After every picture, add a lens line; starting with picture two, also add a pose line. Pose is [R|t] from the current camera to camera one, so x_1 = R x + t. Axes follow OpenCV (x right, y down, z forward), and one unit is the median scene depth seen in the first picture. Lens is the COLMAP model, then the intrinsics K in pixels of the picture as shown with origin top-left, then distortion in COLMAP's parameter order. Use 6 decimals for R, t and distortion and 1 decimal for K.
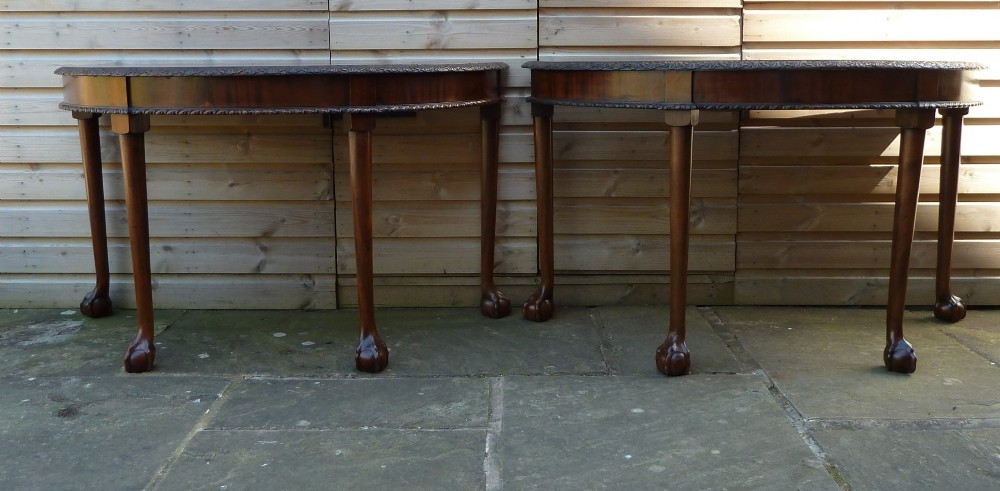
lens RADIAL K [[951.0, 0, 486.1], [0, 951.0, 178.7], [0, 0, 1]] dist [-0.031711, 0.000000]
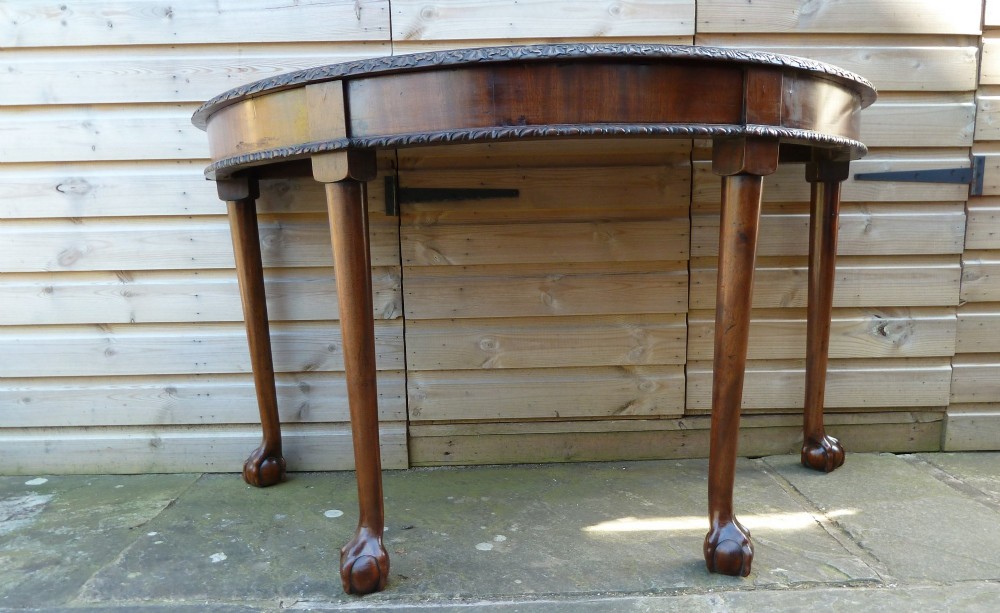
lens RADIAL K [[753.2, 0, 498.4], [0, 753.2, 371.4], [0, 0, 1]] dist [-0.034761, 0.006650]
pose [[0.999473, -0.017968, 0.027038, -0.107333], [0.016315, 0.998055, 0.060161, 0.030478], [-0.028067, -0.059688, 0.997822, 0.444380]]
